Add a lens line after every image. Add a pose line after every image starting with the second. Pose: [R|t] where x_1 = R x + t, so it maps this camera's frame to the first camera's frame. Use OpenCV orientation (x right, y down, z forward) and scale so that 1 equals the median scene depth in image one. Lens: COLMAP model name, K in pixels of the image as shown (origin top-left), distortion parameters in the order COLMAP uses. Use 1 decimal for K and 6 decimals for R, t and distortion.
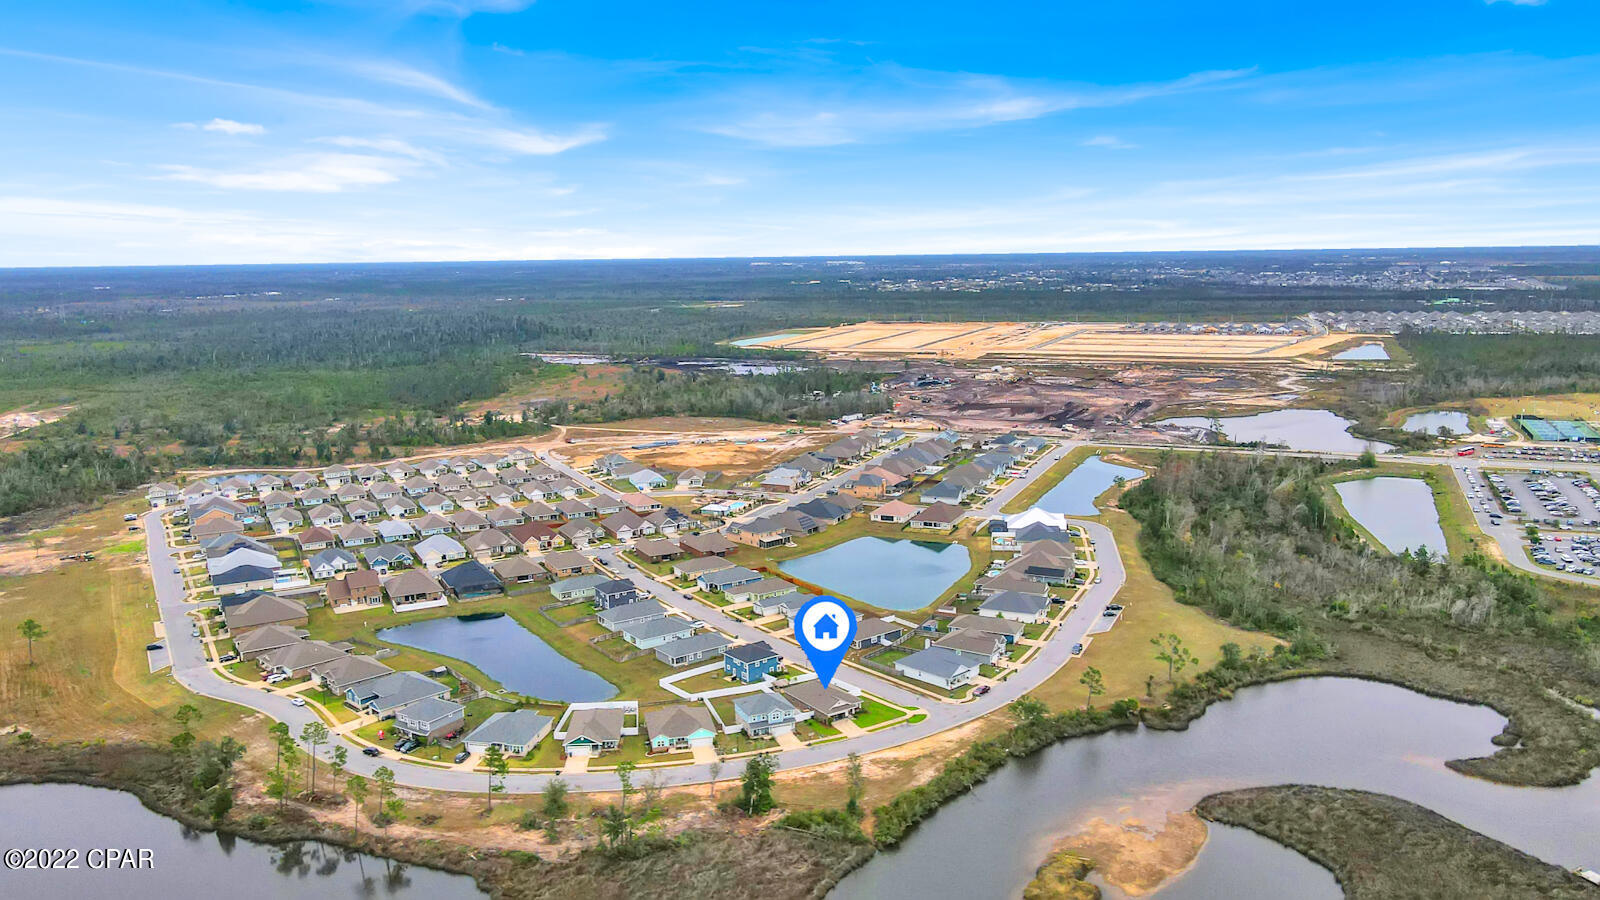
lens RADIAL K [[1179.4, 0, 795.2], [0, 1179.4, 452.3], [0, 0, 1]] dist [-0.007457, 0.034130]
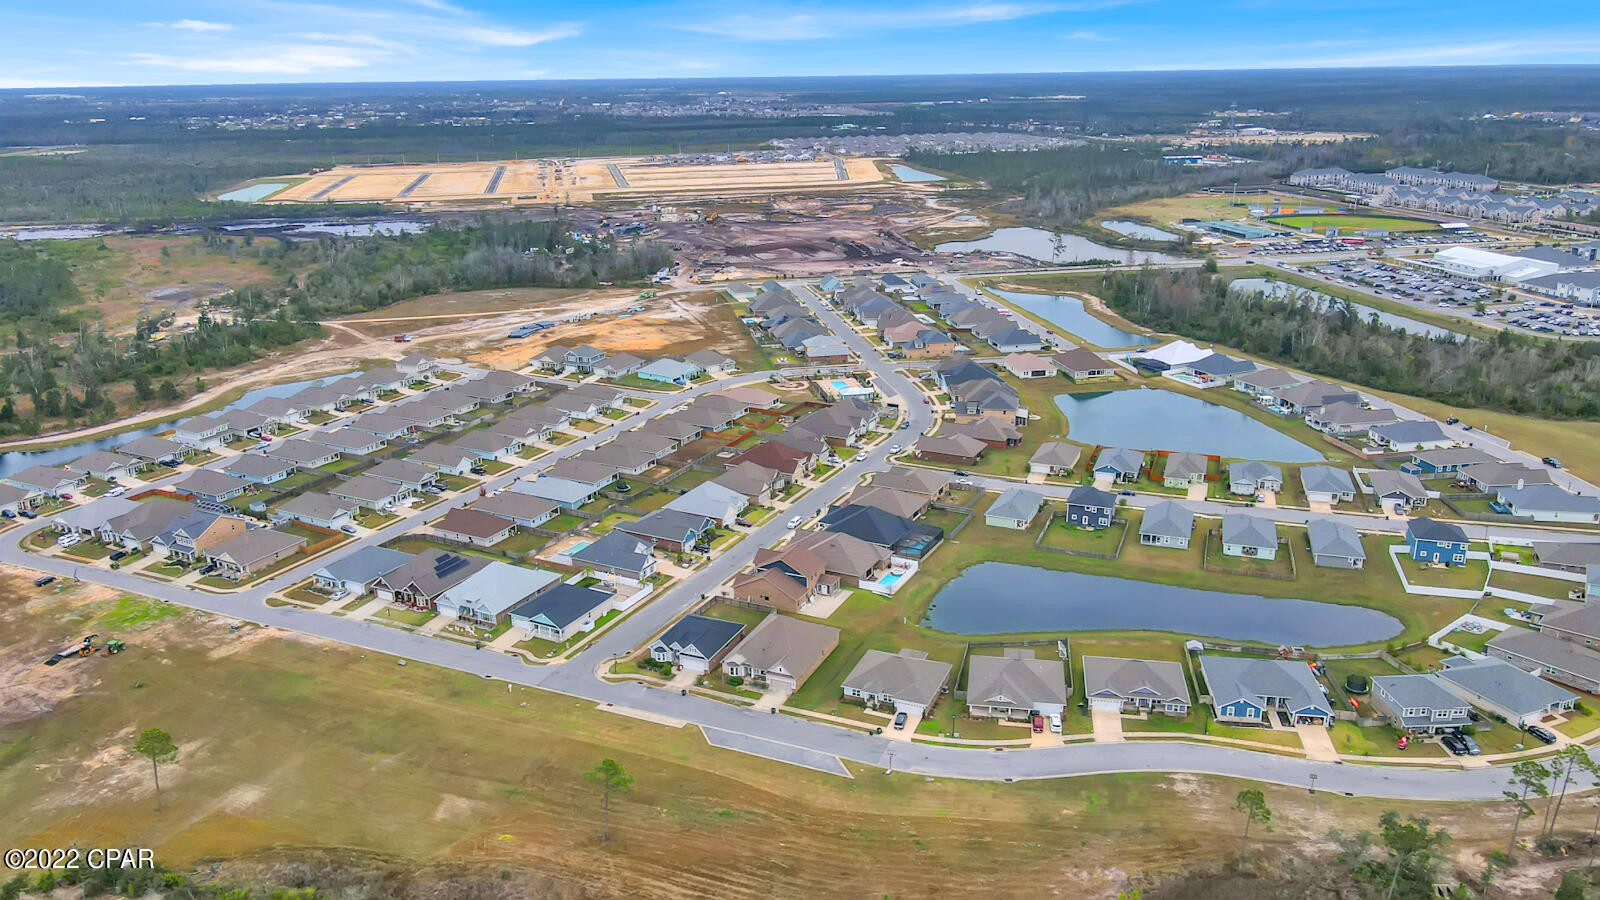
lens RADIAL K [[1184.5, 0, 804.3], [0, 1184.5, 459.8], [0, 0, 1]] dist [0.000731, 0.013501]
pose [[0.815639, -0.177204, 0.550756, -0.671760], [0.099598, 0.980734, 0.168050, -0.057155], [-0.569925, -0.082214, 0.817574, 0.418395]]
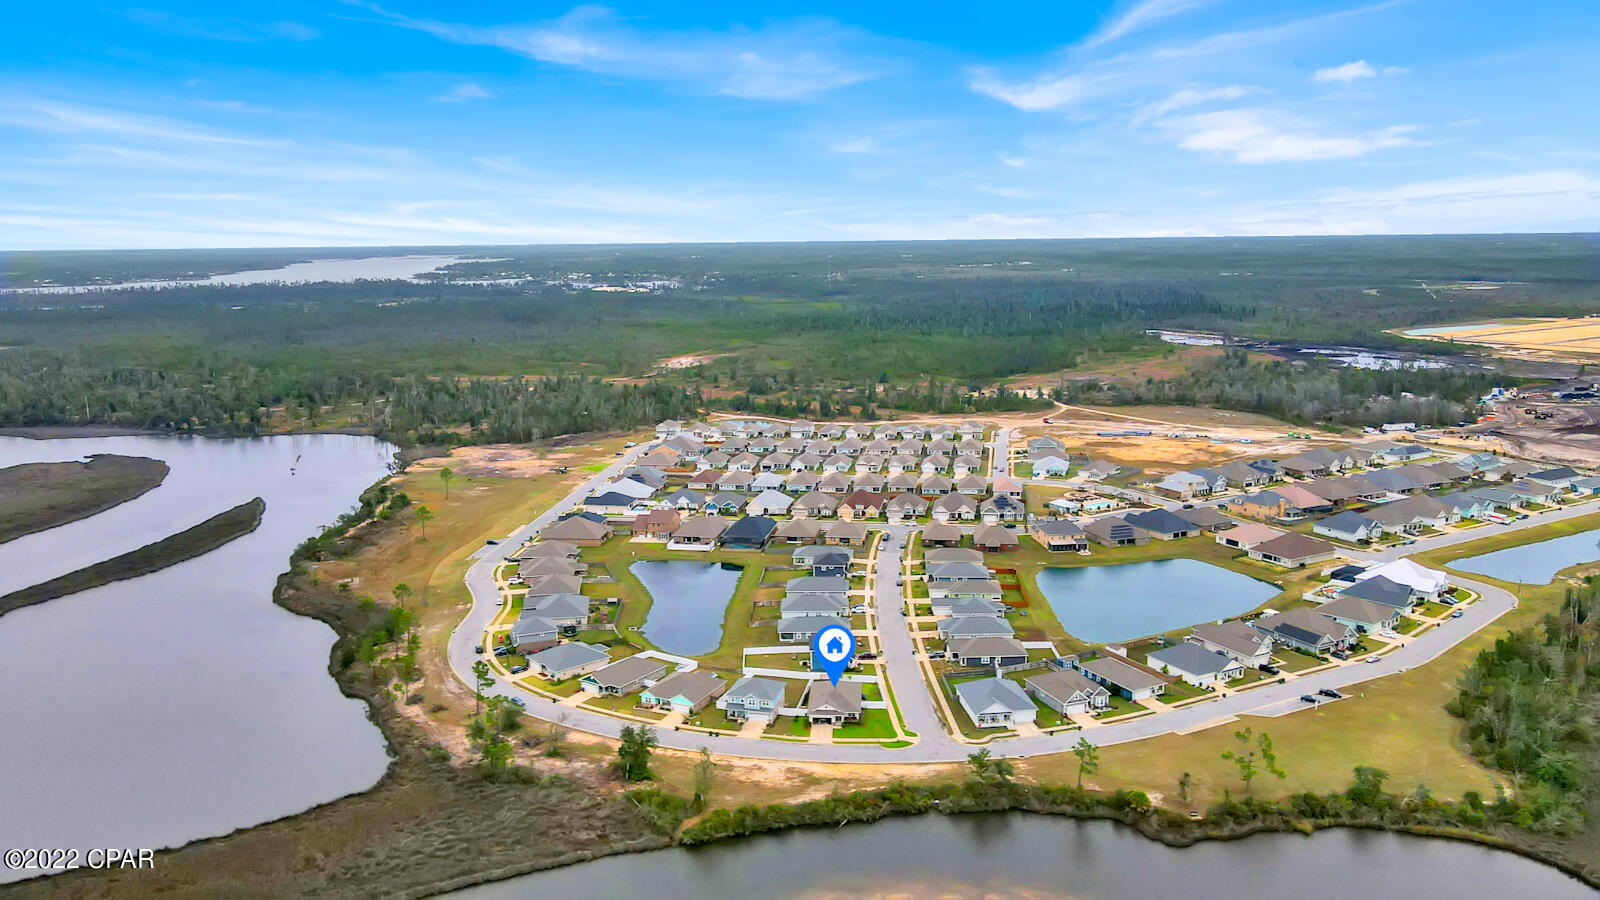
lens RADIAL K [[1179.4, 0, 795.2], [0, 1179.4, 452.3], [0, 0, 1]] dist [-0.007457, 0.034130]
pose [[0.795976, 0.114256, -0.594447, 0.380775], [-0.100256, 0.993346, 0.056681, -0.030195], [0.596968, 0.014480, 0.802135, 0.144617]]
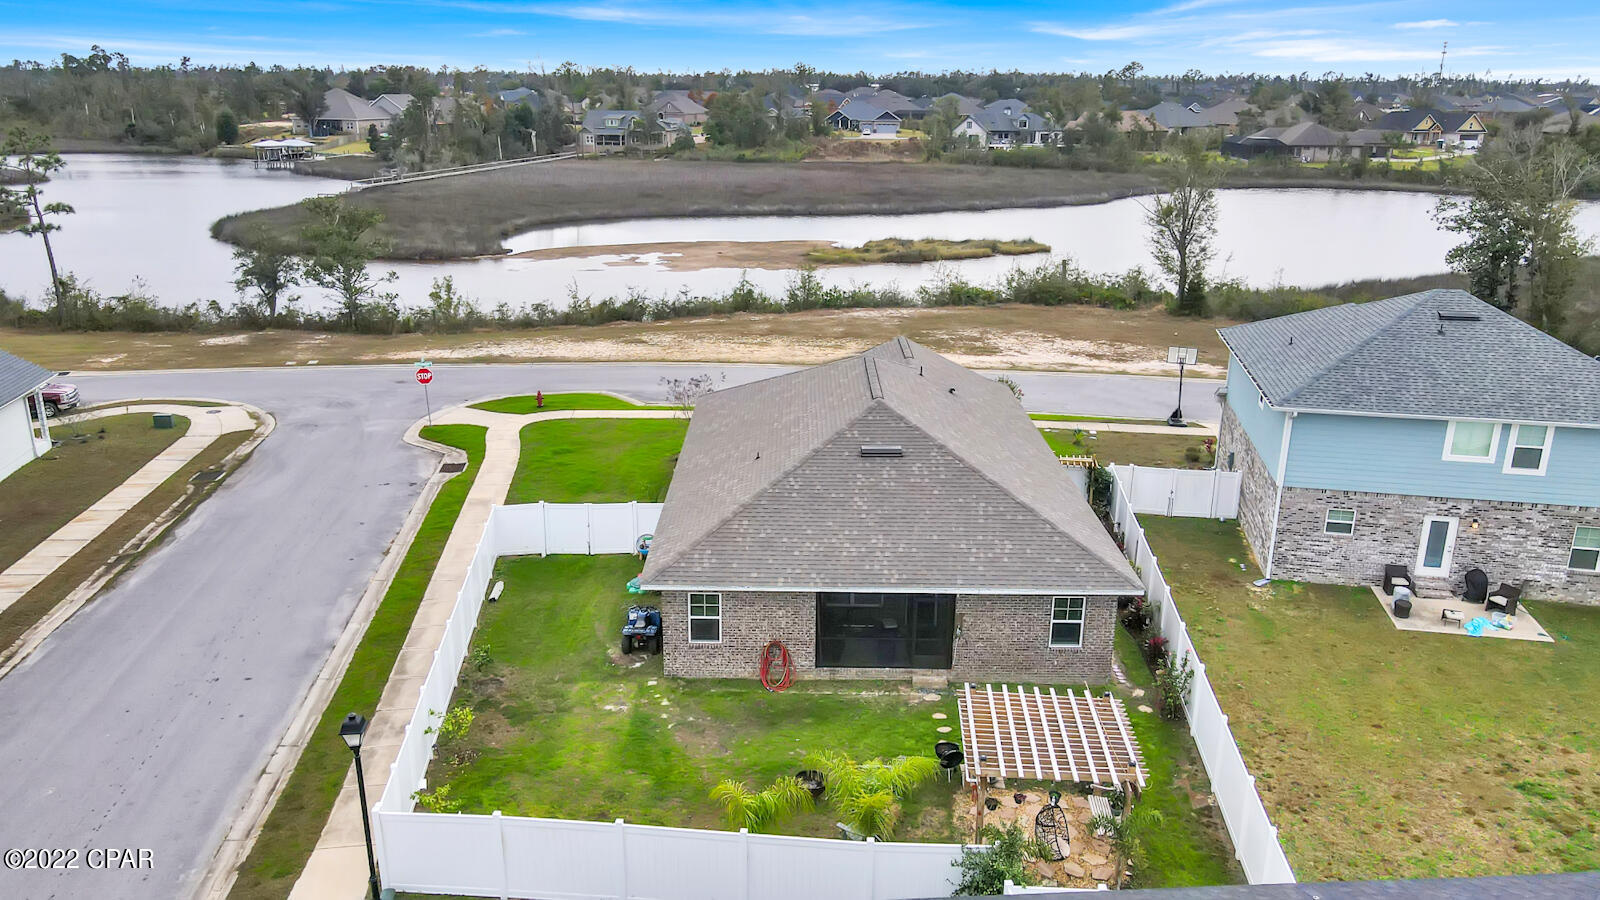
lens RADIAL K [[1179.4, 0, 795.2], [0, 1179.4, 452.3], [0, 0, 1]] dist [-0.007457, 0.034130]
pose [[-0.832121, -0.158395, 0.531494, -0.026317], [0.094929, 0.903524, 0.417891, 0.104729], [-0.546410, 0.398190, -0.736804, 0.767141]]
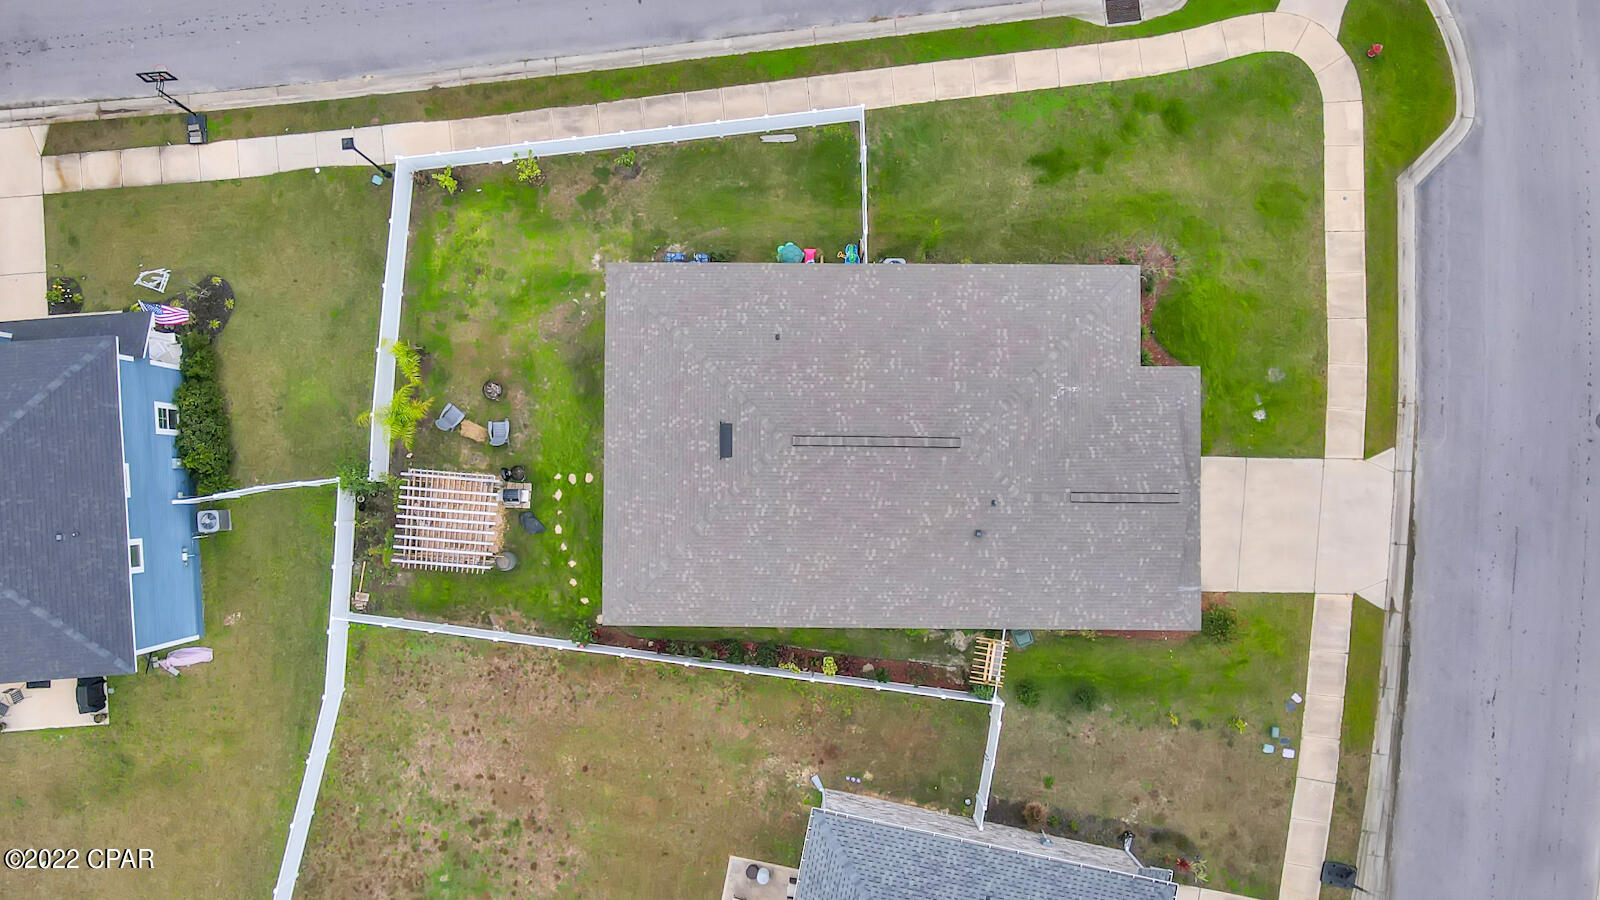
lens RADIAL K [[1184.5, 0, 804.3], [0, 1184.5, 459.8], [0, 0, 1]] dist [0.000731, 0.013501]
pose [[0.558708, -0.829025, 0.023736, 0.009838], [0.143195, 0.124614, 0.981818, 0.049250], [-0.816909, -0.545151, 0.188335, 0.684581]]
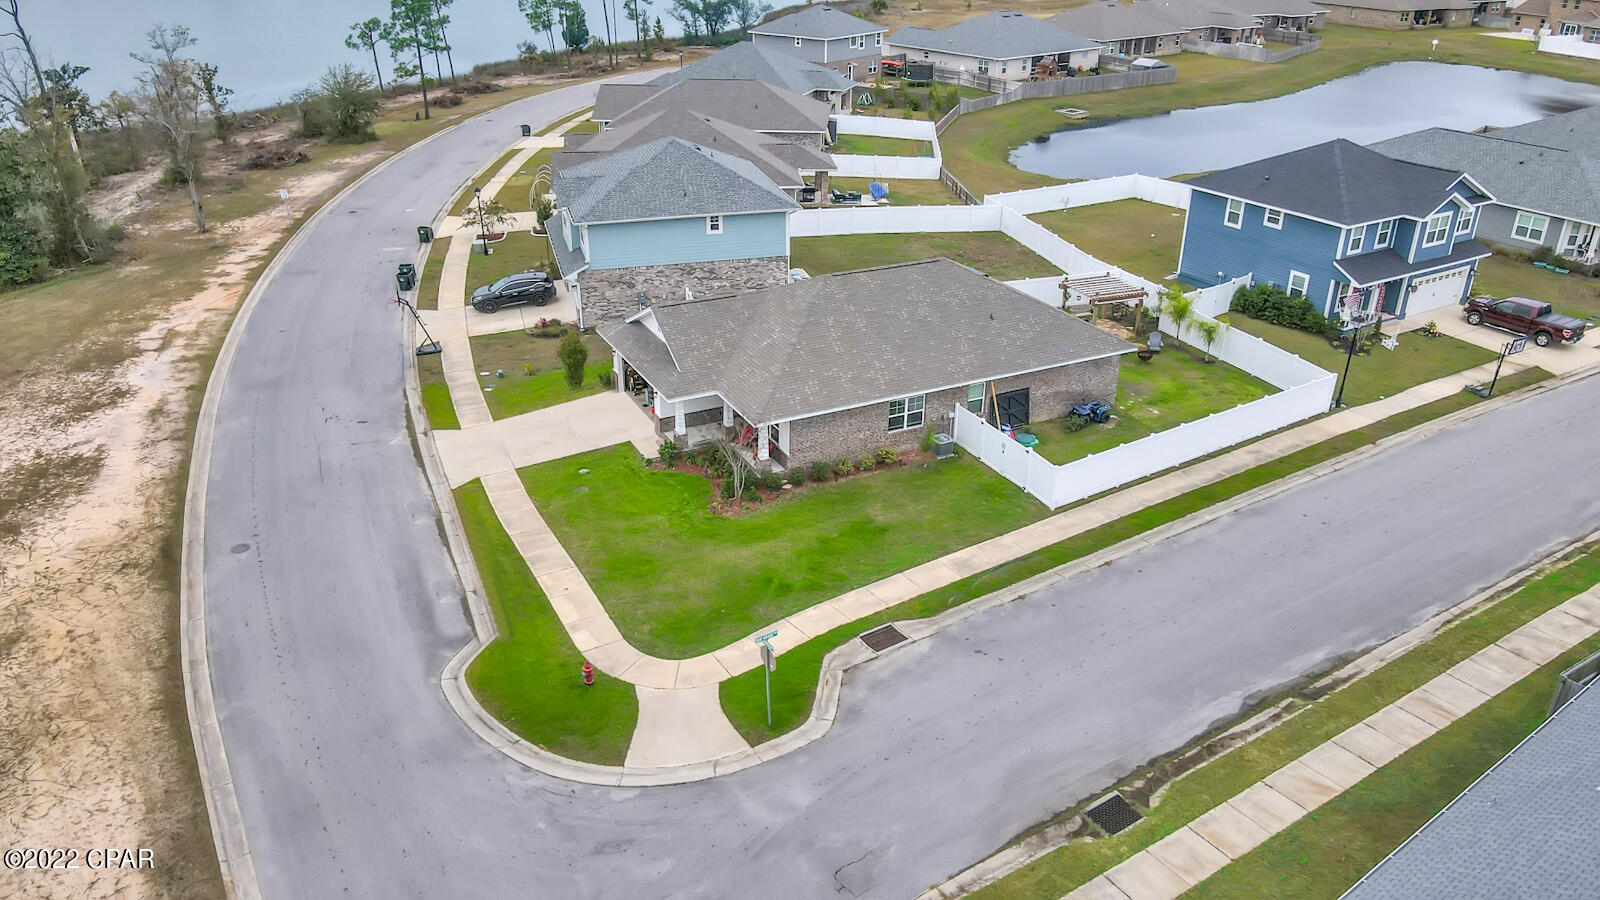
lens RADIAL K [[1179.4, 0, 795.2], [0, 1179.4, 452.3], [0, 0, 1]] dist [-0.007457, 0.034130]
pose [[-0.120228, 0.445106, -0.887370, 0.132249], [-0.167458, 0.871953, 0.460061, 0.099223], [0.978521, 0.203909, -0.030297, 0.696113]]
